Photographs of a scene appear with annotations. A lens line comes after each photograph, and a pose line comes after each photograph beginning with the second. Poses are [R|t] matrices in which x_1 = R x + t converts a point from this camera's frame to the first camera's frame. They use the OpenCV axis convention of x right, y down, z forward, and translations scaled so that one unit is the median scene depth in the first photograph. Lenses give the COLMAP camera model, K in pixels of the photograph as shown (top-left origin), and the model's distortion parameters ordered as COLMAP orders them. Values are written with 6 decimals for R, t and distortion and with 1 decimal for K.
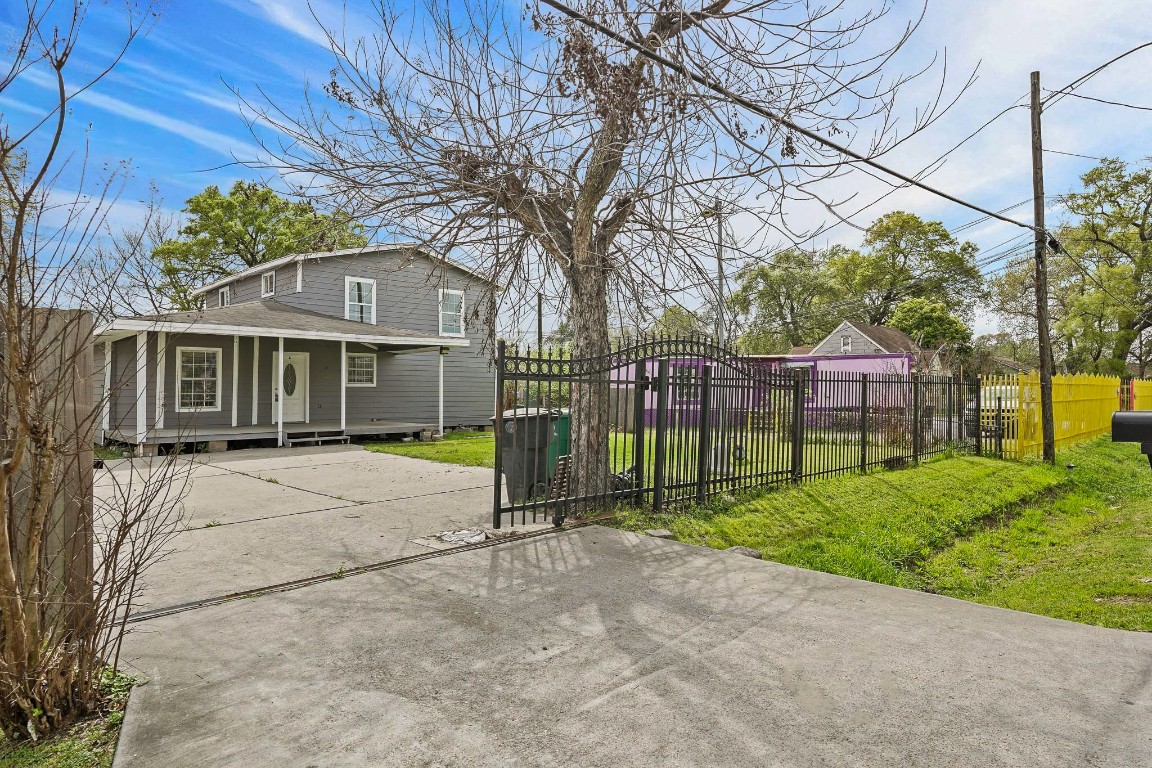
lens RADIAL K [[693.8, 0, 575.9], [0, 693.8, 382.0], [0, 0, 1]] dist [0.000108, 0.000018]
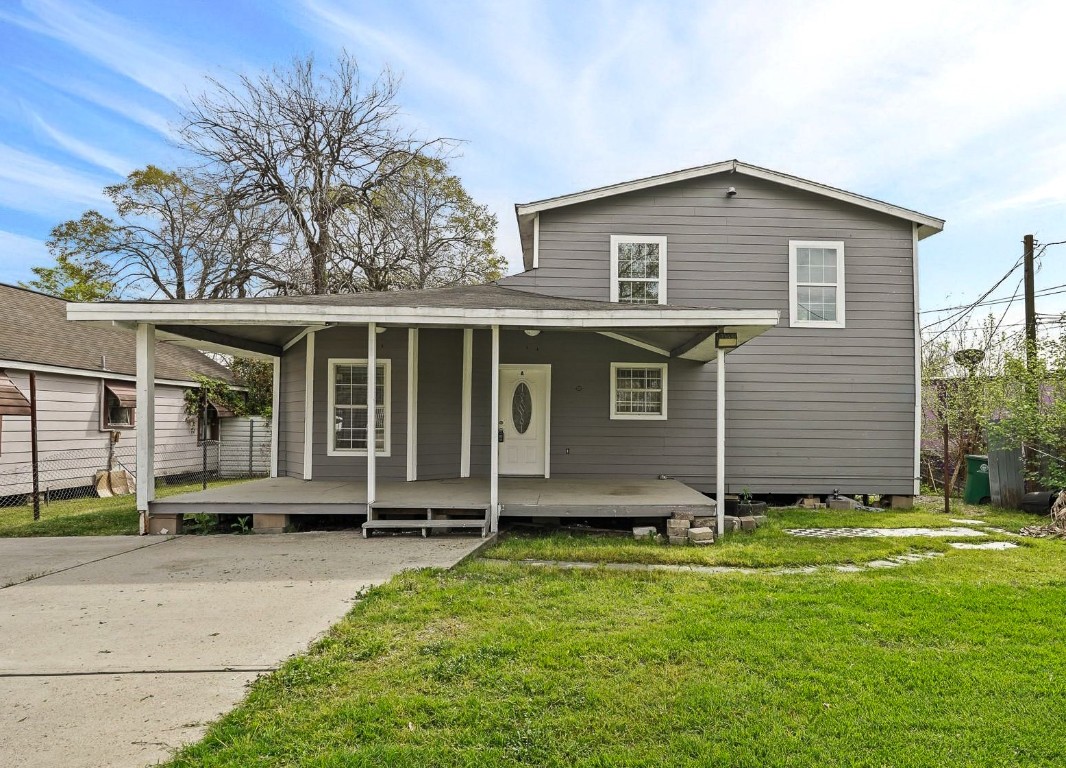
lens RADIAL K [[687.9, 0, 532.9], [0, 687.9, 389.9], [0, 0, 1]] dist [-0.005675, -0.000321]
pose [[0.745302, -0.023654, -0.666307, 0.014110], [-0.001085, 0.999326, -0.036690, 0.003748], [0.666726, 0.028068, 0.744774, 0.601786]]
